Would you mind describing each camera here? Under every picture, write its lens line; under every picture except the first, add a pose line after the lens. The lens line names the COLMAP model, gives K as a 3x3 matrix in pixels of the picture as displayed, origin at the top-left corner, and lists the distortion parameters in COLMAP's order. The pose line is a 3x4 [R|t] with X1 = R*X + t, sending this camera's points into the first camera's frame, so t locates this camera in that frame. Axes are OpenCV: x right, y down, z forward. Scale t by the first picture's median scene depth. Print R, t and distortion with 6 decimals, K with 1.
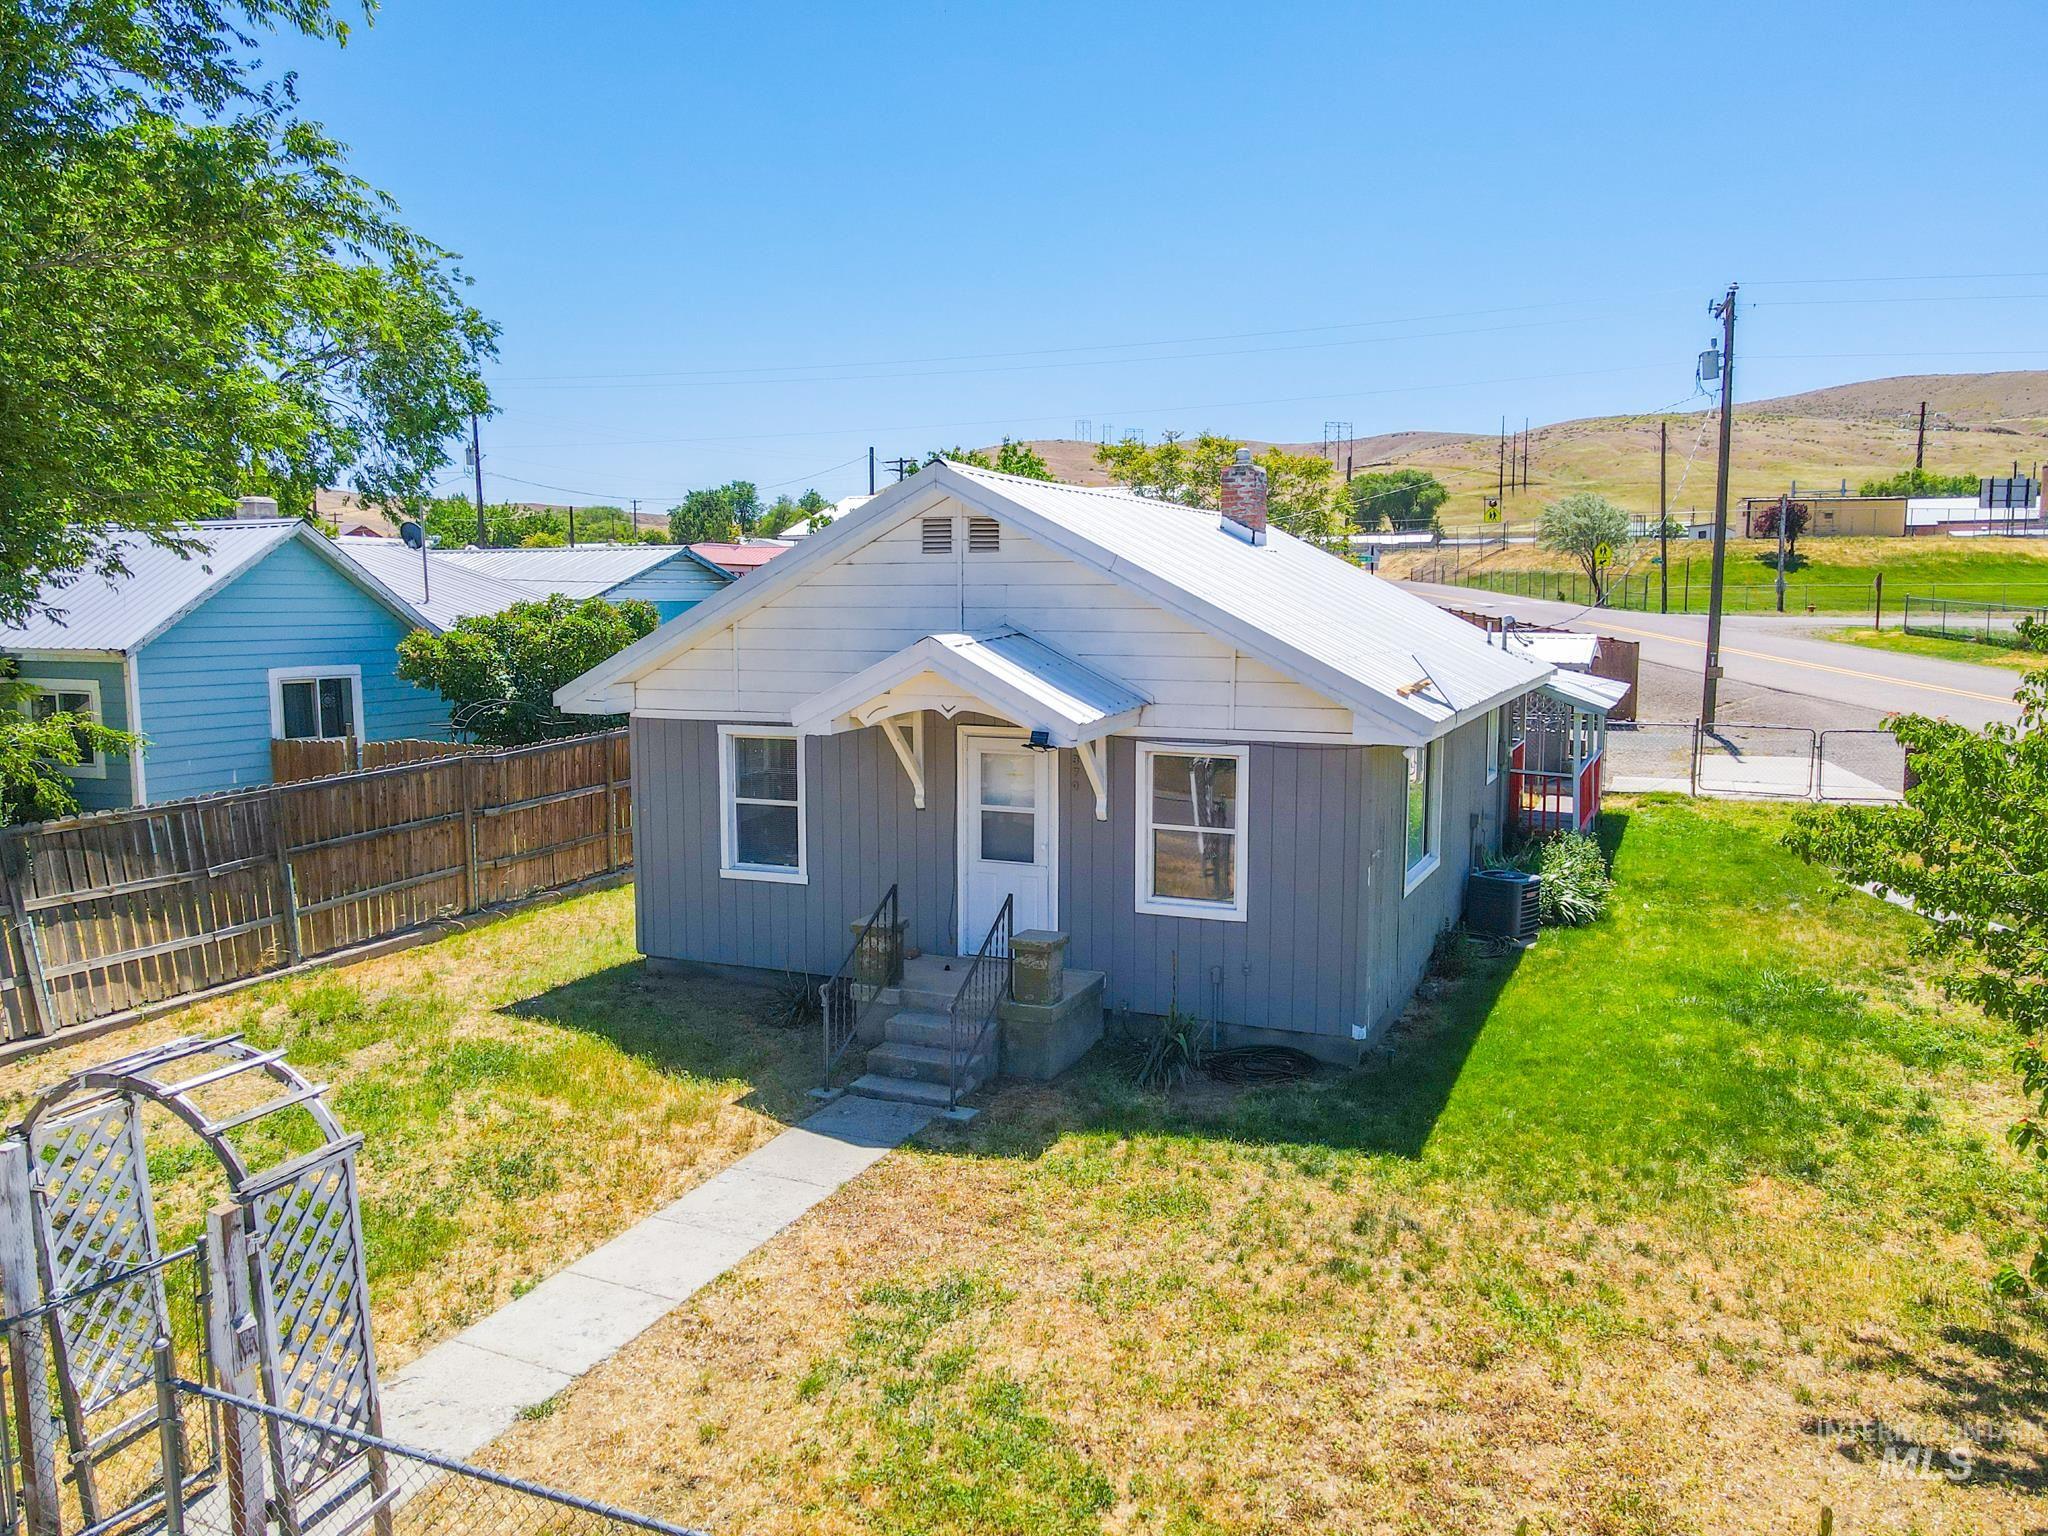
lens RADIAL K [[1491.2, 0, 1024.0], [0, 1491.2, 768.0], [0, 0, 1]] dist [0.007444, 0.009175]
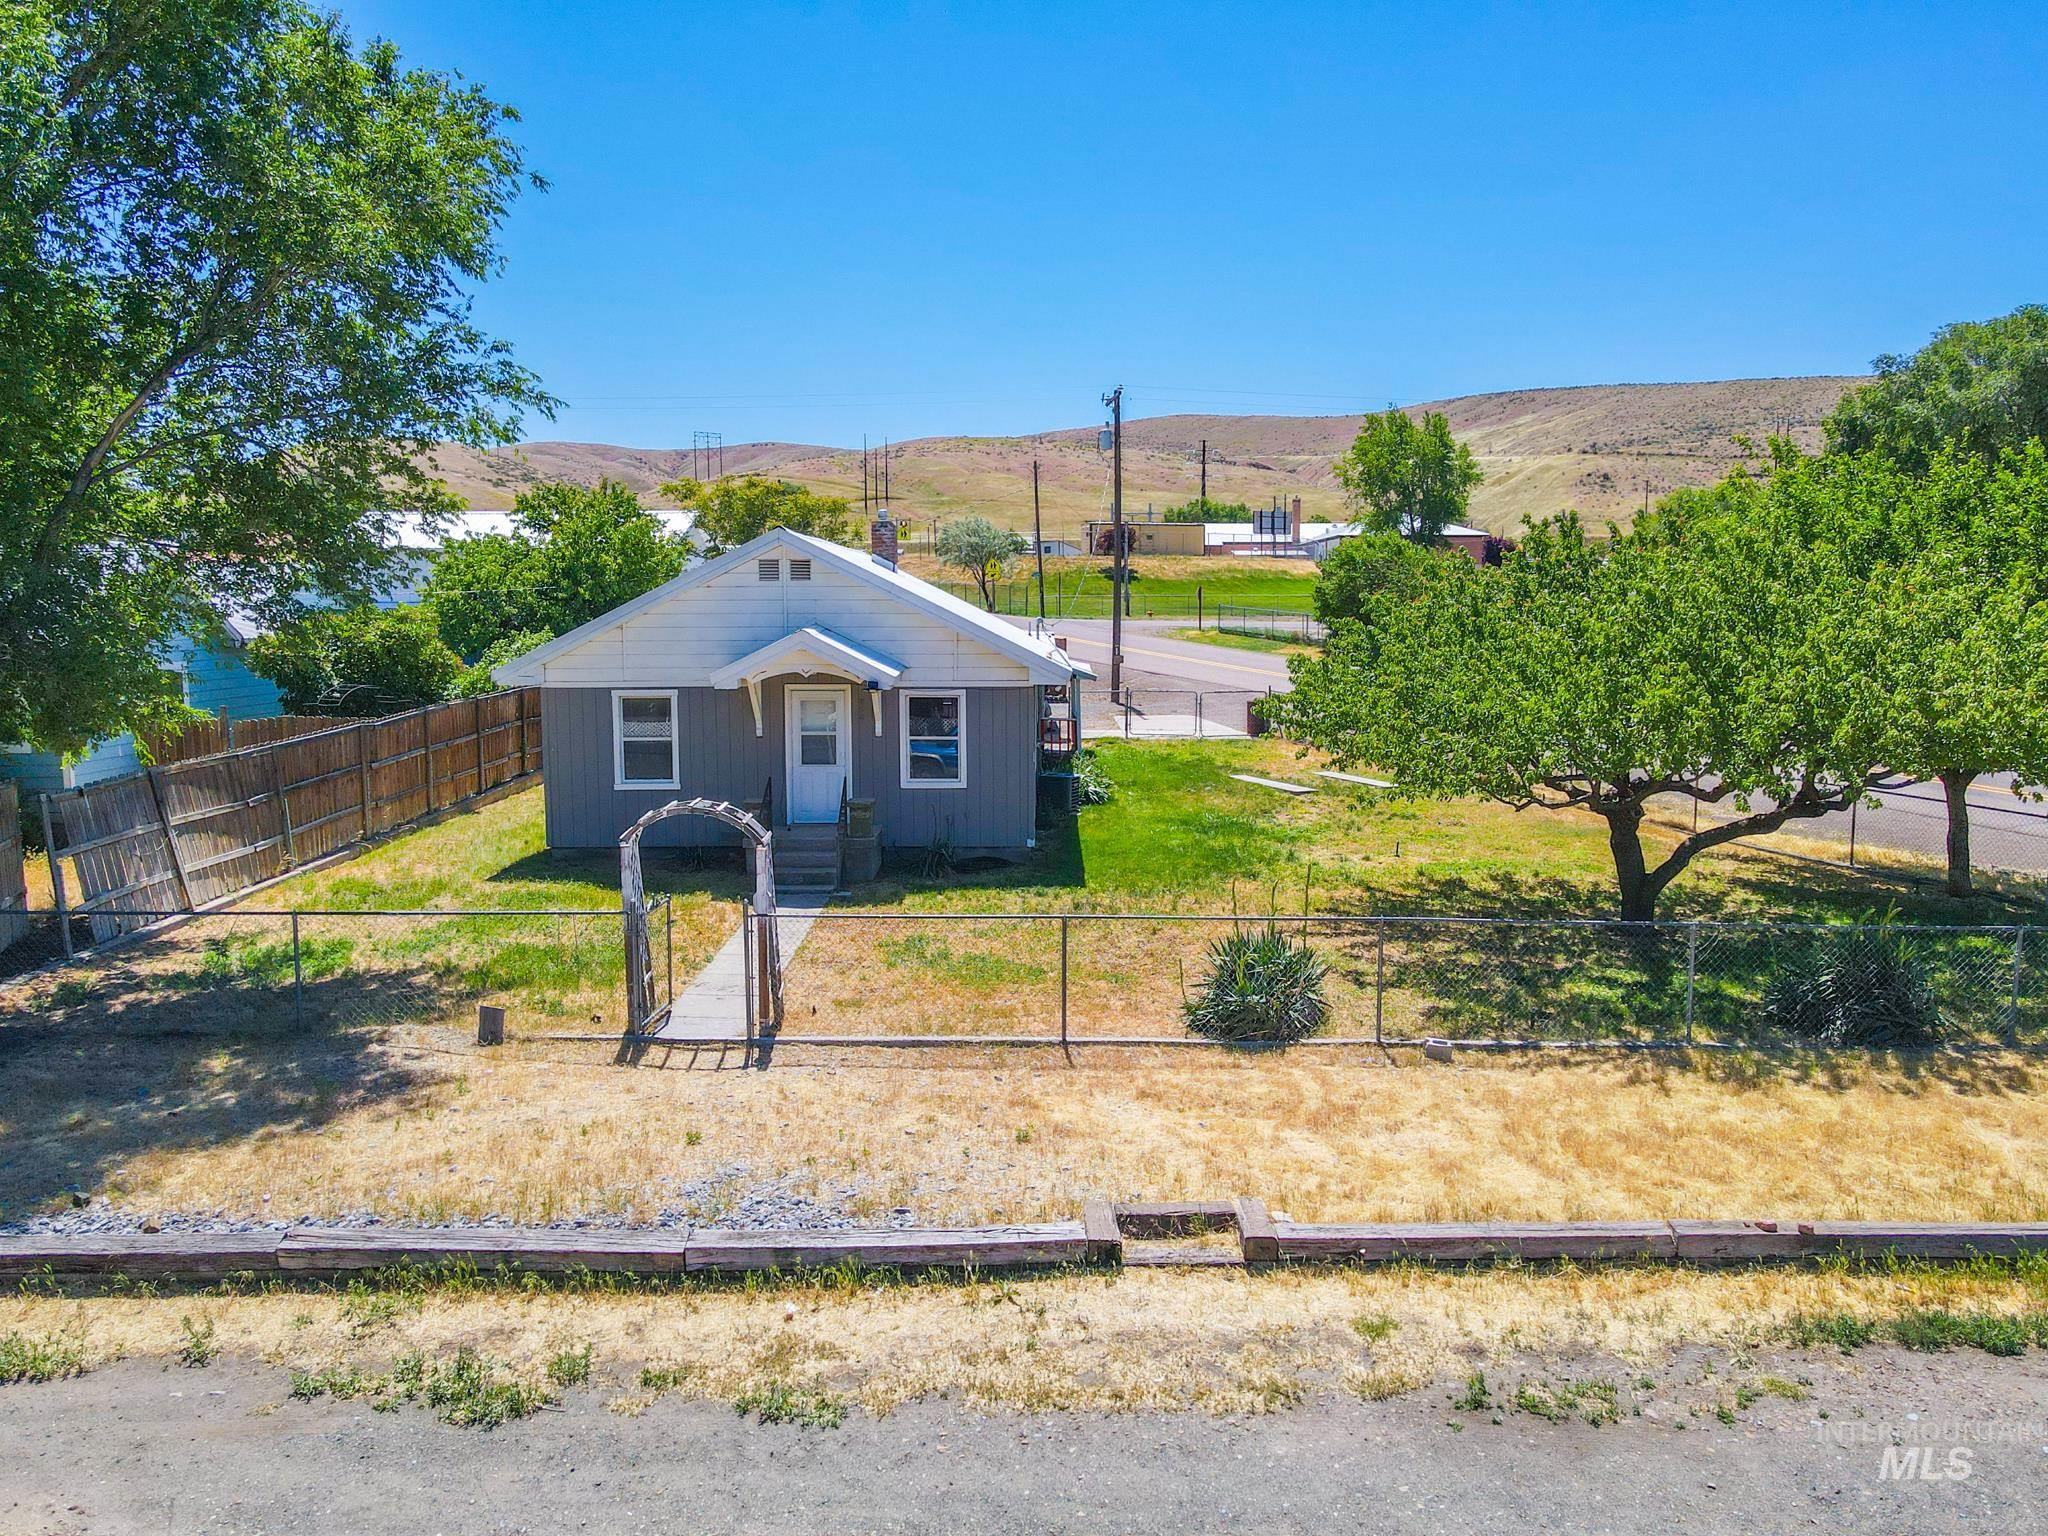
lens RADIAL K [[1454.9, 0, 1024.0], [0, 1454.9, 768.0], [0, 0, 1]] dist [0.006152, 0.006644]
pose [[0.917008, -0.044369, 0.396394, -0.450384], [0.044935, 0.998959, 0.007864, 0.063702], [-0.396330, 0.010601, 0.918047, -0.593698]]
